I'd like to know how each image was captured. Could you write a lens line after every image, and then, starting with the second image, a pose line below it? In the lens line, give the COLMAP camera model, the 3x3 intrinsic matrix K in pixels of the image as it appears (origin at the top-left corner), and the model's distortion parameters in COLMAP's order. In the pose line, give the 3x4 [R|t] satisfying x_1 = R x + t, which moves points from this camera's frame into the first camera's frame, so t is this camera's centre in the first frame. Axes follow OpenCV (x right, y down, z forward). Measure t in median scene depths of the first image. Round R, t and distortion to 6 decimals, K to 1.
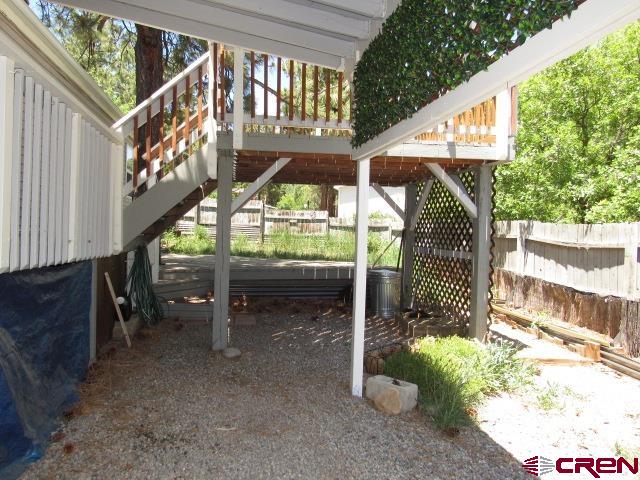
lens RADIAL K [[486.9, 0, 319.8], [0, 486.9, 236.4], [0, 0, 1]] dist [0.013871, 0.003652]
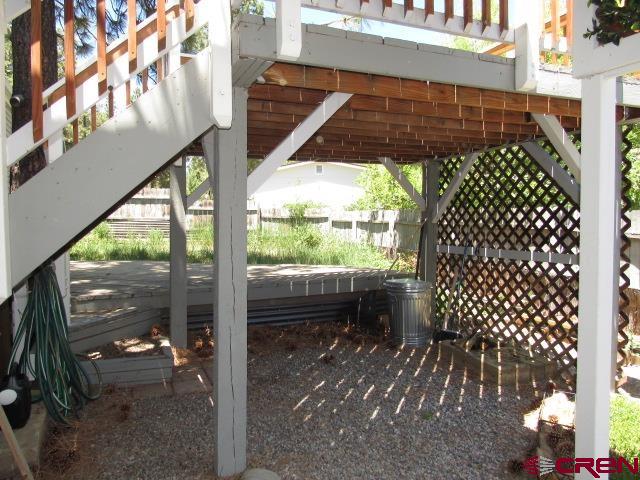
lens RADIAL K [[486.9, 0, 319.2], [0, 486.9, 240.6], [0, 0, 1]] dist [0.013871, 0.003652]
pose [[0.975800, -0.027792, 0.216892, -0.152735], [0.021566, 0.999286, 0.031018, -0.013677], [-0.217599, -0.025589, 0.975703, 0.343813]]
